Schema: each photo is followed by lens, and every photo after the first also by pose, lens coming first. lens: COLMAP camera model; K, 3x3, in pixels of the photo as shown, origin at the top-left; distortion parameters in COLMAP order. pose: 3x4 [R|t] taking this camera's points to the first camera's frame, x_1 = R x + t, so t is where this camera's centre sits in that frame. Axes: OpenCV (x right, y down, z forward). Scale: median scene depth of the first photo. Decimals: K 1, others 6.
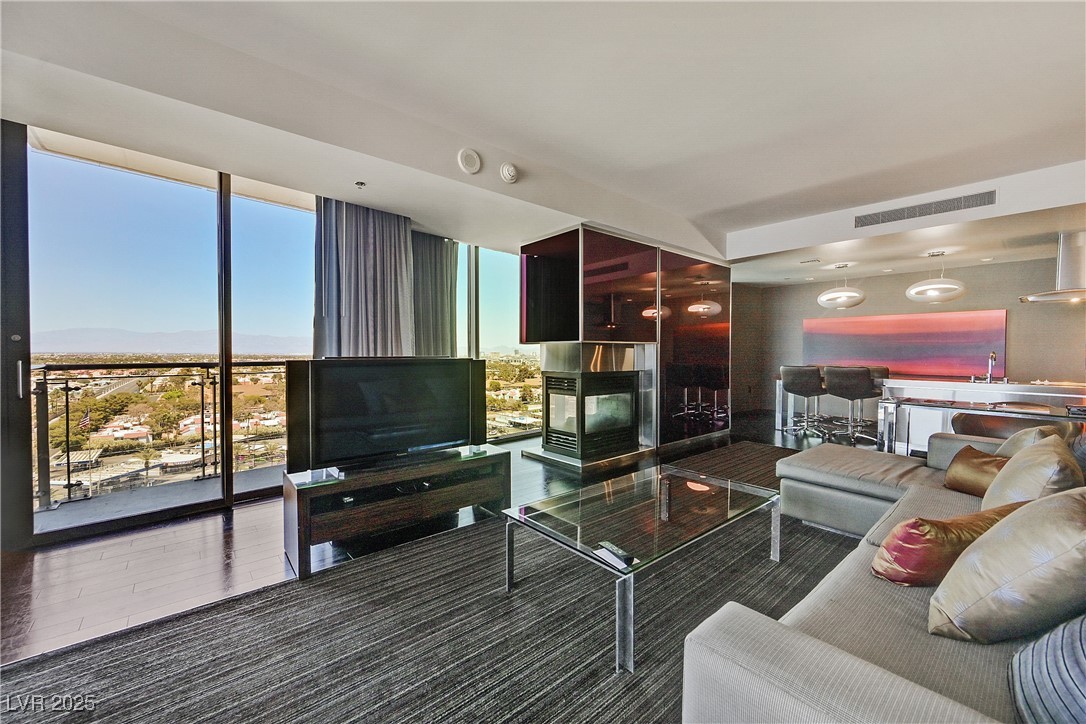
lens RADIAL K [[427.4, 0, 539.2], [0, 427.4, 358.3], [0, 0, 1]] dist [-0.001236, -0.000298]
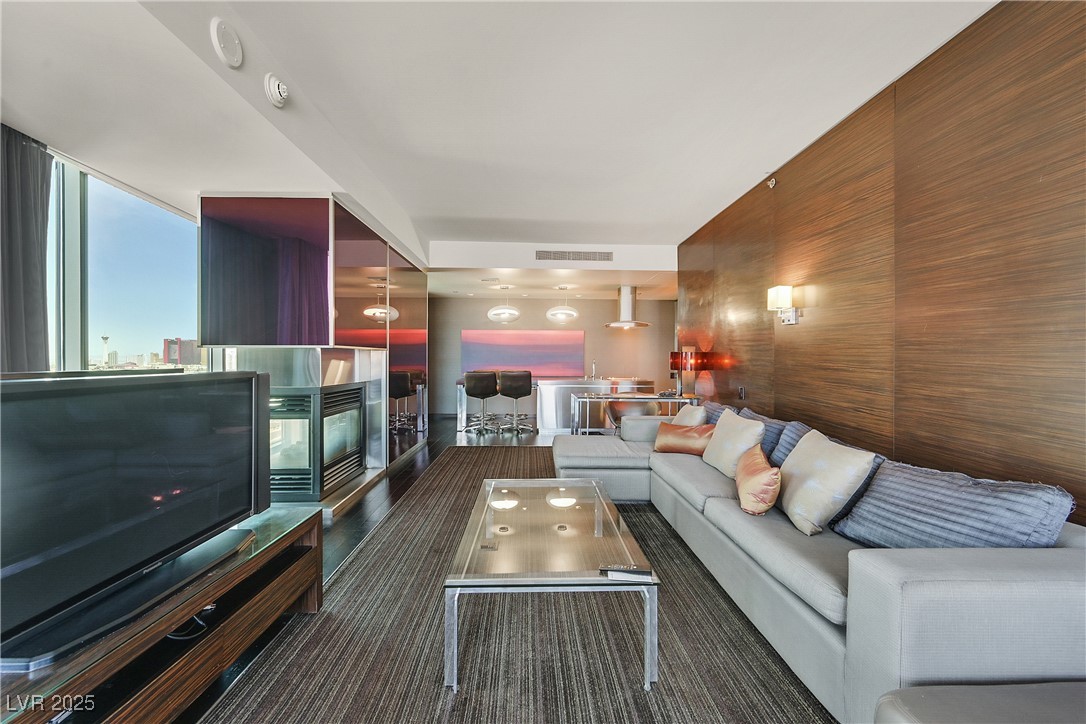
lens RADIAL K [[442.2, 0, 543.0], [0, 442.2, 362.0], [0, 0, 1]] dist [-0.001586, -0.000162]
pose [[0.626002, -0.004519, 0.779809, -0.227182], [0.009443, 0.999954, -0.001785, -0.004604], [-0.779765, 0.008481, 0.626015, 0.163589]]
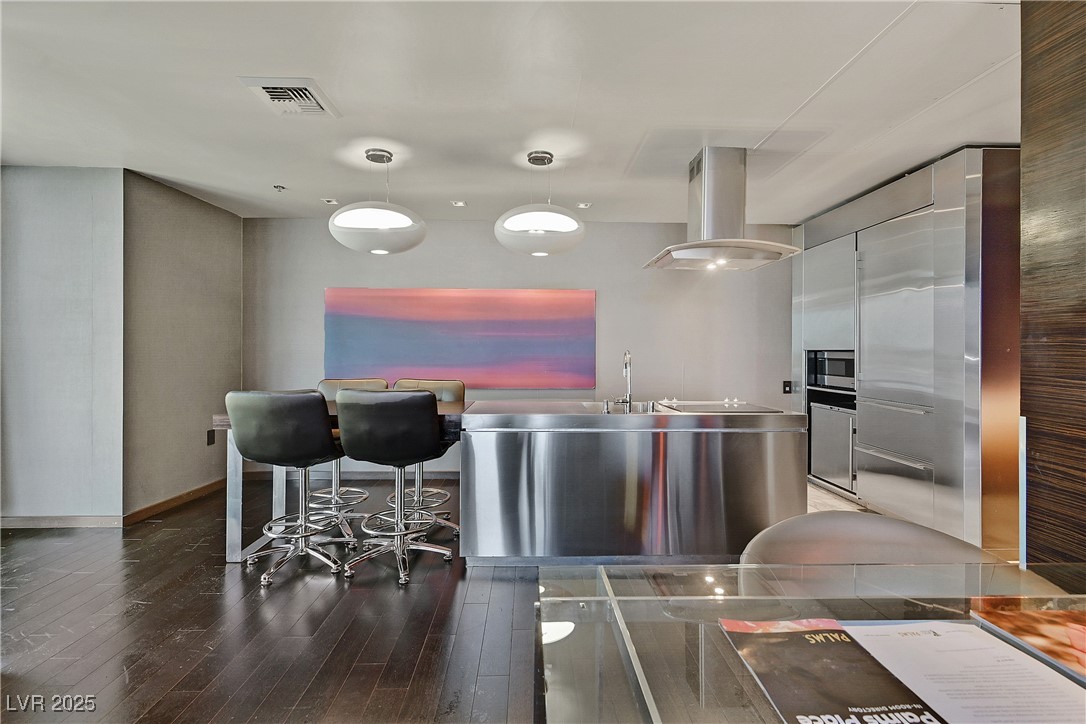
lens RADIAL K [[481.3, 0, 543.0], [0, 481.3, 355.3], [0, 0, 1]] dist [0.000789, -0.000183]
pose [[0.630882, -0.006240, 0.775854, 0.499108], [0.009576, 0.999954, 0.000255, -0.012411], [-0.775820, 0.007268, 0.630913, 0.649083]]
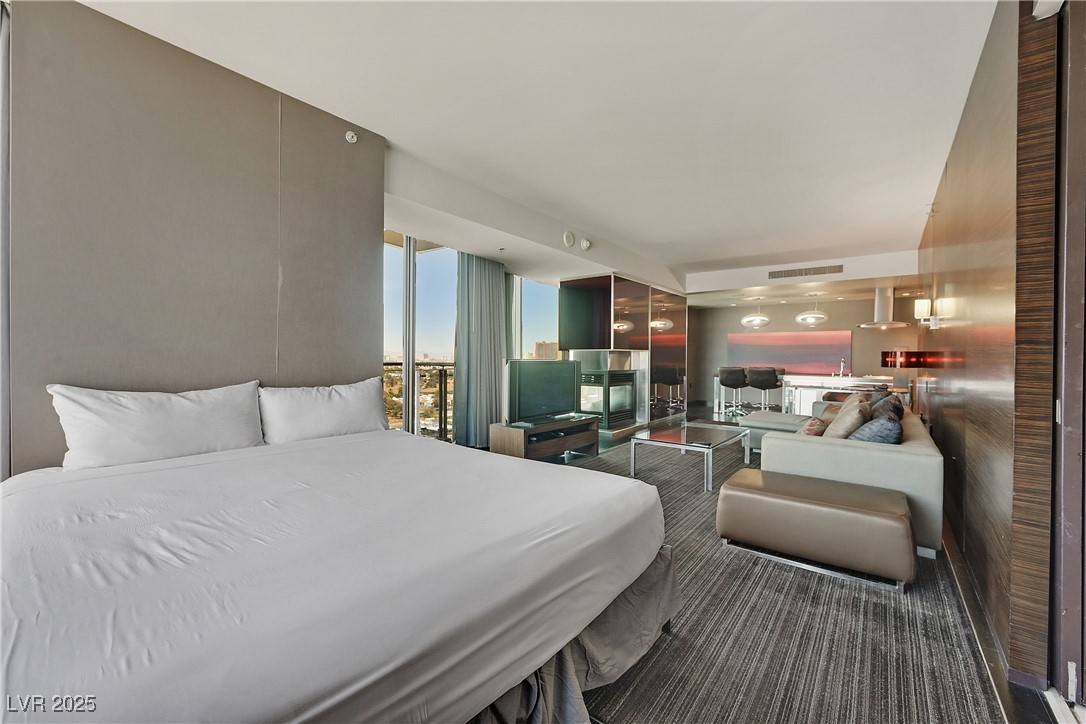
lens RADIAL K [[433.1, 0, 541.6], [0, 433.1, 357.2], [0, 0, 1]] dist [0.001142, 0.000231]
pose [[0.980197, 0.005550, 0.197945, -0.359490], [-0.003100, 0.999915, -0.012681, 0.005764], [-0.197999, 0.011816, 0.980131, -0.360005]]
